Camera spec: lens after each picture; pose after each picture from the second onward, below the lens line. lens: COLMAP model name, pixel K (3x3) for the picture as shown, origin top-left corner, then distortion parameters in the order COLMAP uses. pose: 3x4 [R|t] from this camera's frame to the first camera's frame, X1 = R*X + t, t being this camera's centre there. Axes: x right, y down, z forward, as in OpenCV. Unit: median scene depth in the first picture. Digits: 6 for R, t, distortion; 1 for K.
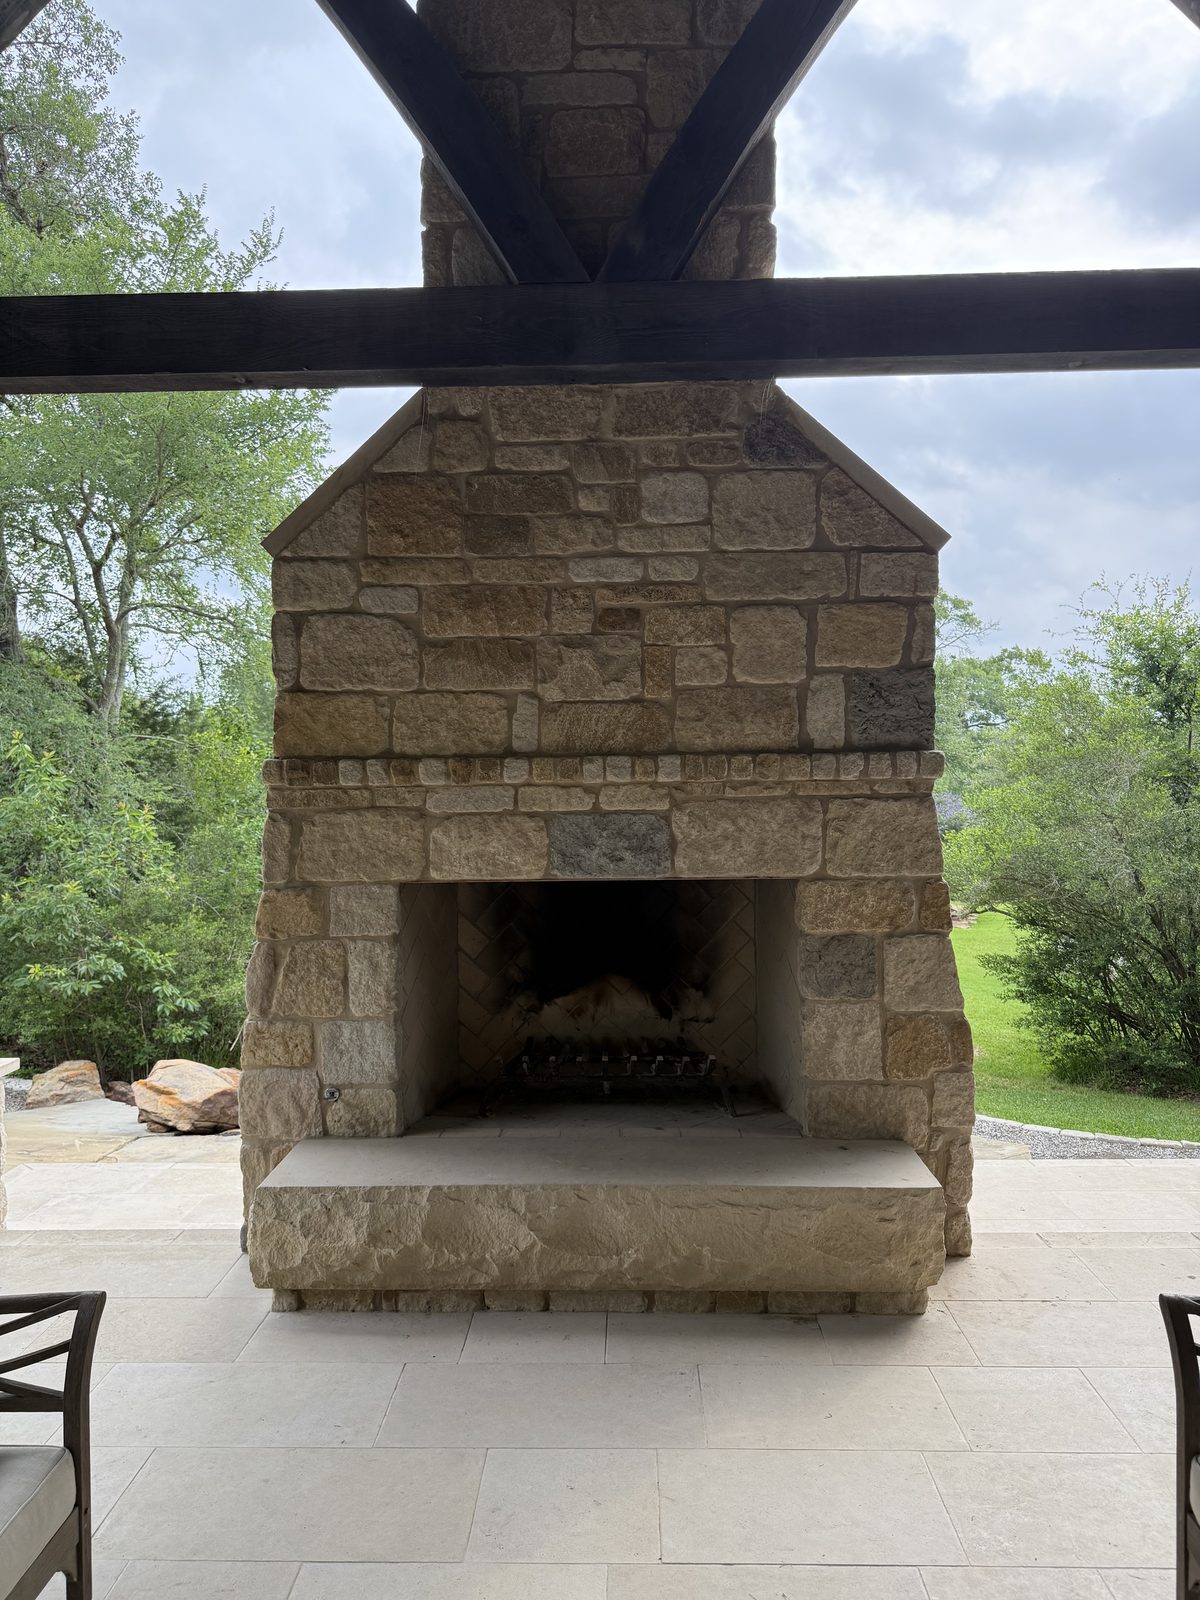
lens RADIAL K [[1121.1, 0, 600.0], [0, 1121.1, 800.0], [0, 0, 1]] dist [0.166517, -0.368511]
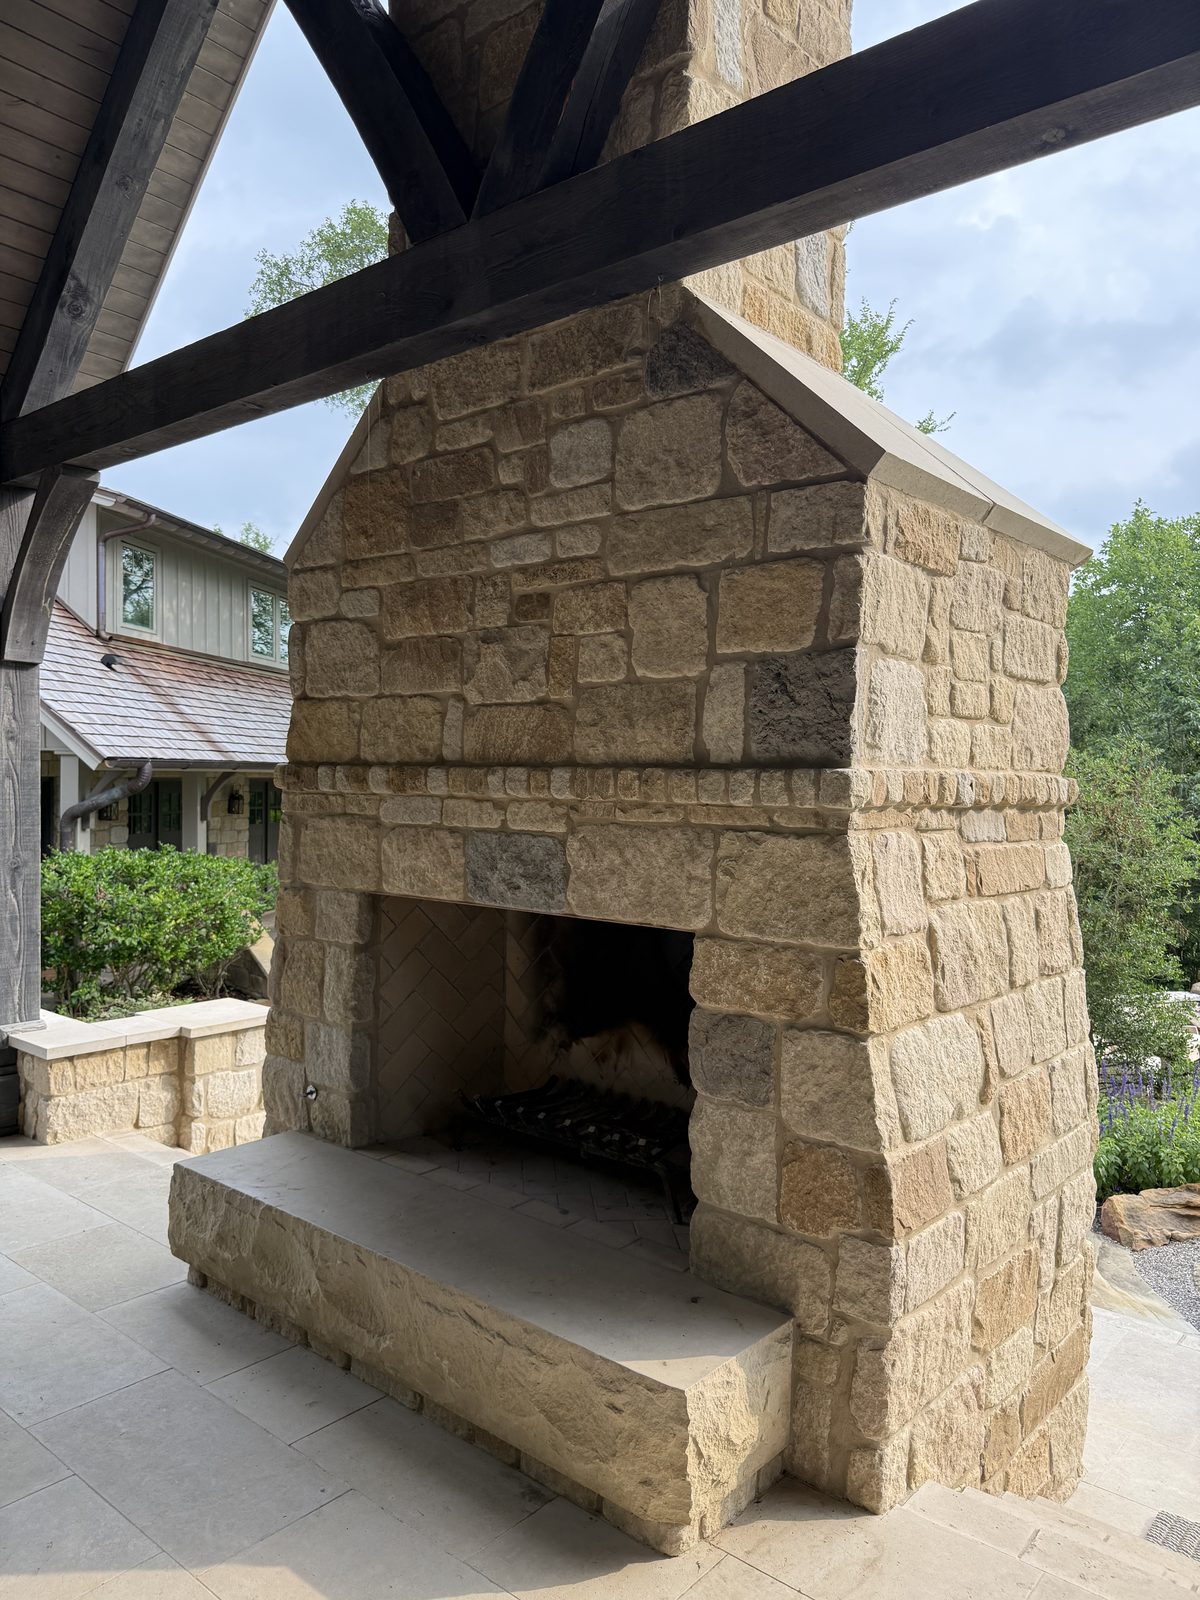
lens RADIAL K [[1121.1, 0, 600.0], [0, 1121.1, 800.0], [0, 0, 1]] dist [0.166517, -0.368511]
pose [[0.781311, 0.037181, -0.623034, 0.601409], [-0.029447, 0.999308, 0.022708, -0.035469], [0.623447, 0.000605, 0.781865, 0.367041]]
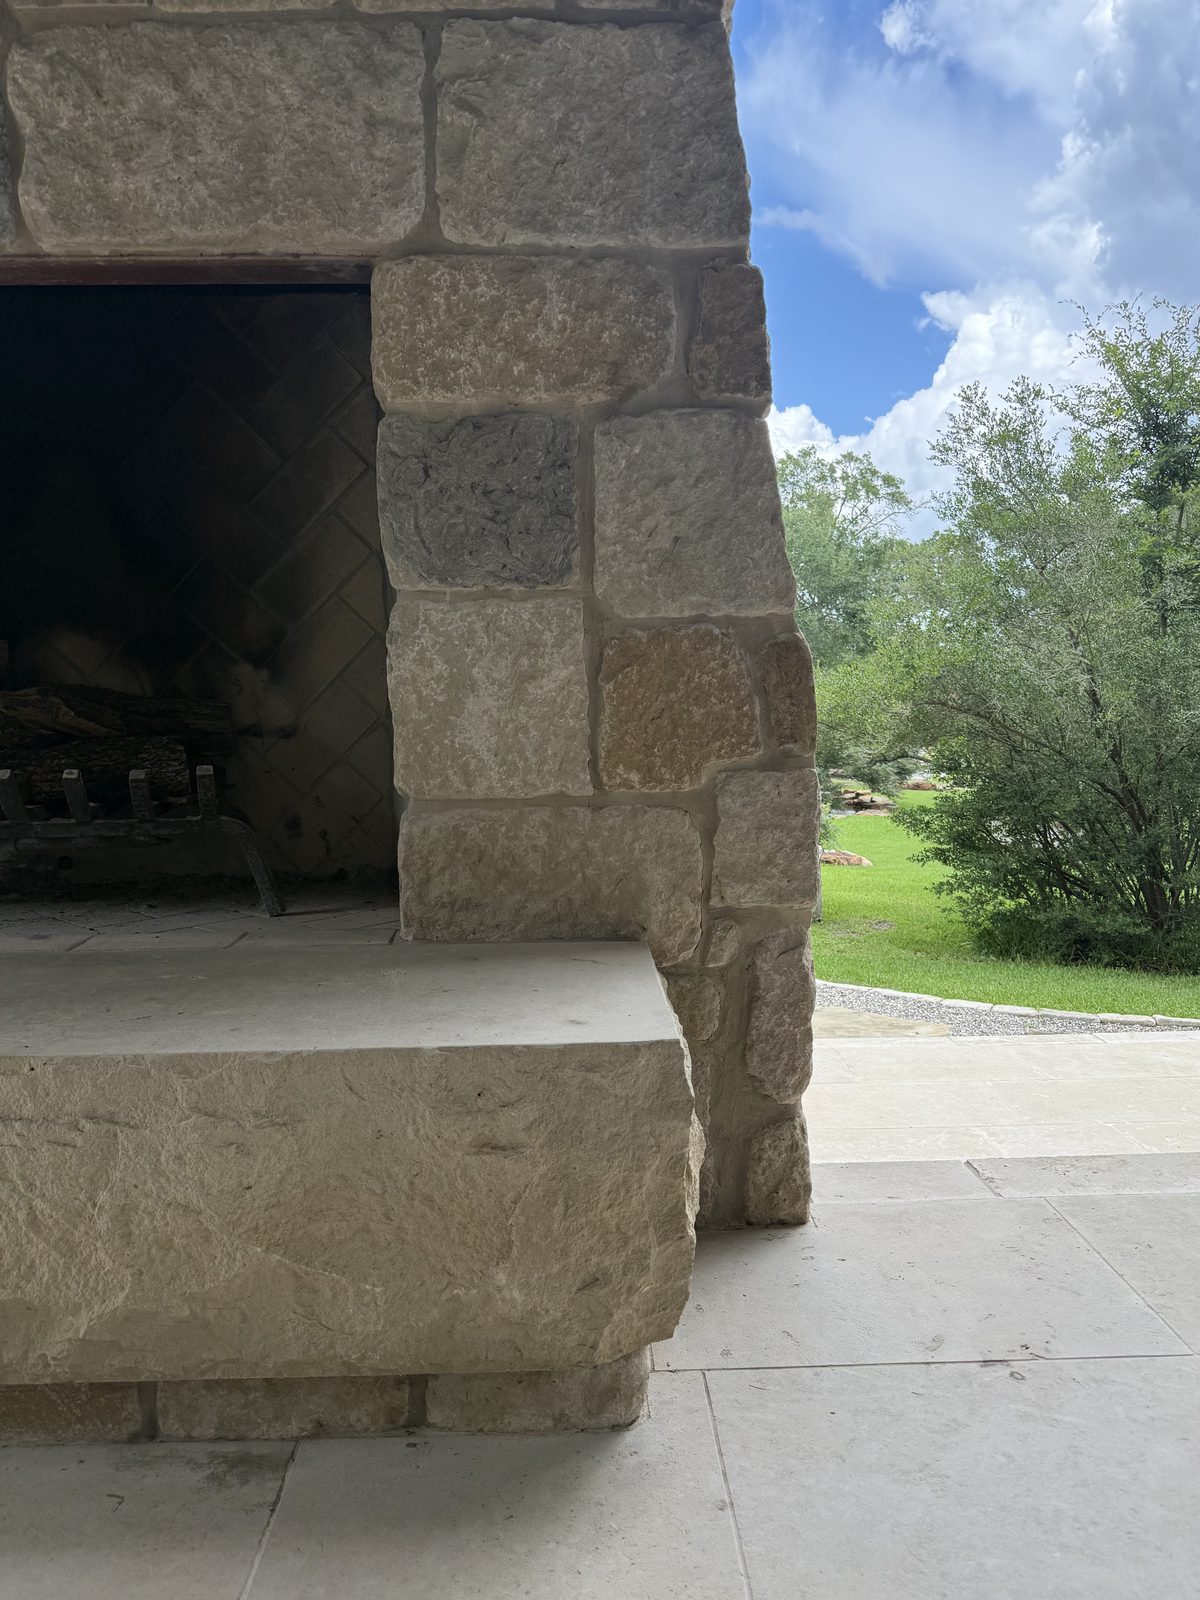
lens RADIAL K [[1159.3, 0, 600.0], [0, 1159.3, 800.0], [0, 0, 1]] dist [0.106180, -0.141882]
pose [[0.997873, -0.008839, 0.064592, 0.226062], [0.003799, 0.996966, 0.077744, 0.217346], [-0.065084, -0.077333, 0.994879, 0.601534]]
